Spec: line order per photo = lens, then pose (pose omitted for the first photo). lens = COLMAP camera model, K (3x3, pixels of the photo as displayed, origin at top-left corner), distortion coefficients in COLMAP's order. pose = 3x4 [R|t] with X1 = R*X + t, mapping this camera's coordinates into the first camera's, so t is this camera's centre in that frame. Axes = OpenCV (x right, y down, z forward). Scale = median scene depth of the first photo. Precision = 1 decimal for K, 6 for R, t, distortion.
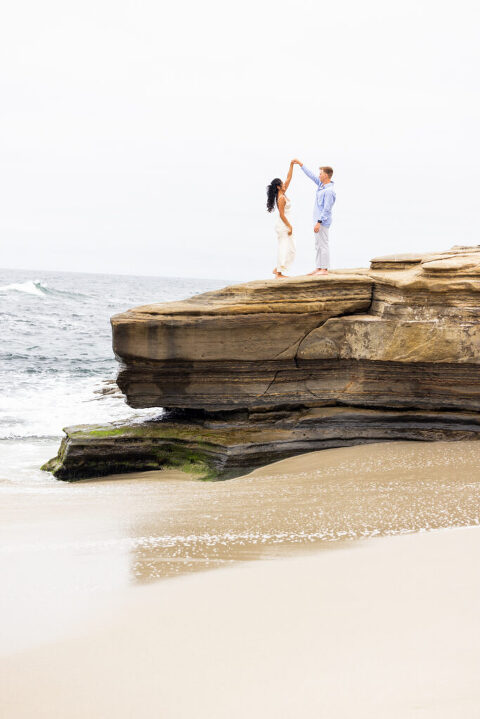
lens RADIAL K [[1441.1, 0, 240.0], [0, 1441.1, 359.5], [0, 0, 1]] dist [0.027632, -0.159783]
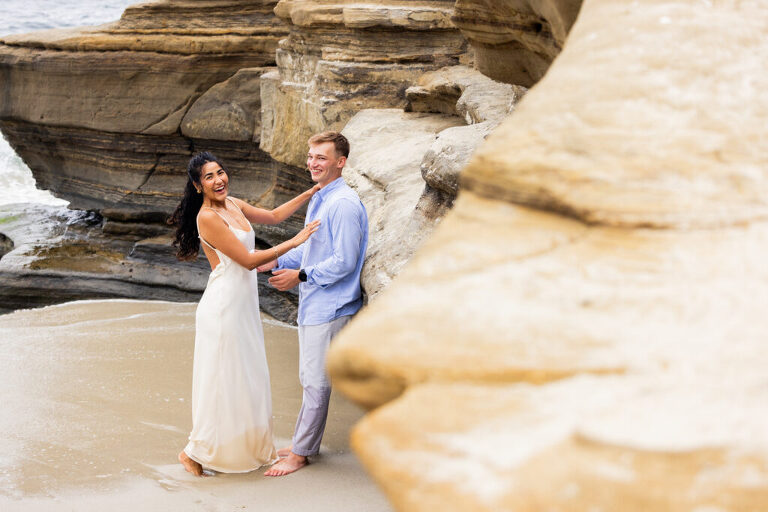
lens RADIAL K [[1539.3, 0, 385.4], [0, 1539.3, 229.4], [0, 0, 1]] dist [0.027632, -0.159783]
pose [[0.629935, 0.141142, -0.763715, 0.558597], [-0.054229, 0.988941, 0.138037, -0.052015], [0.774752, -0.045539, 0.630623, 0.684193]]
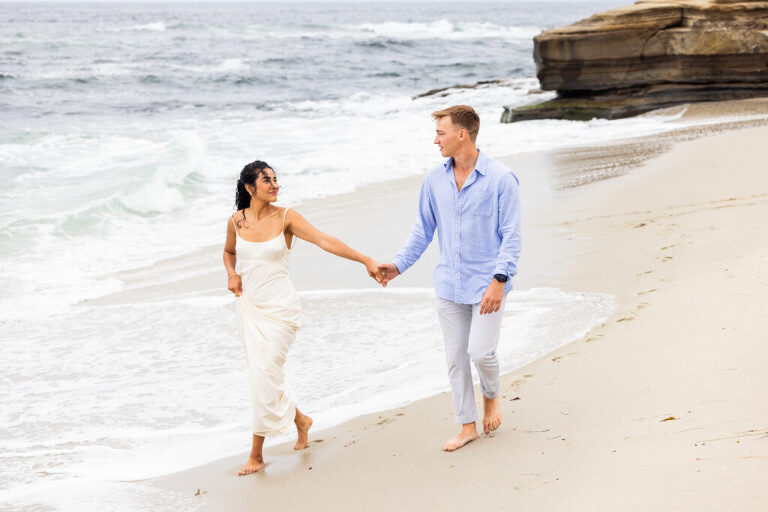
lens RADIAL K [[1539.3, 0, 385.4], [0, 1539.3, 229.4], [0, 0, 1]] dist [0.027632, -0.159783]
pose [[0.998294, -0.055145, 0.019173, -0.304457], [0.053164, 0.994353, 0.091846, 0.019238], [-0.024130, -0.090670, 0.995589, -0.792434]]
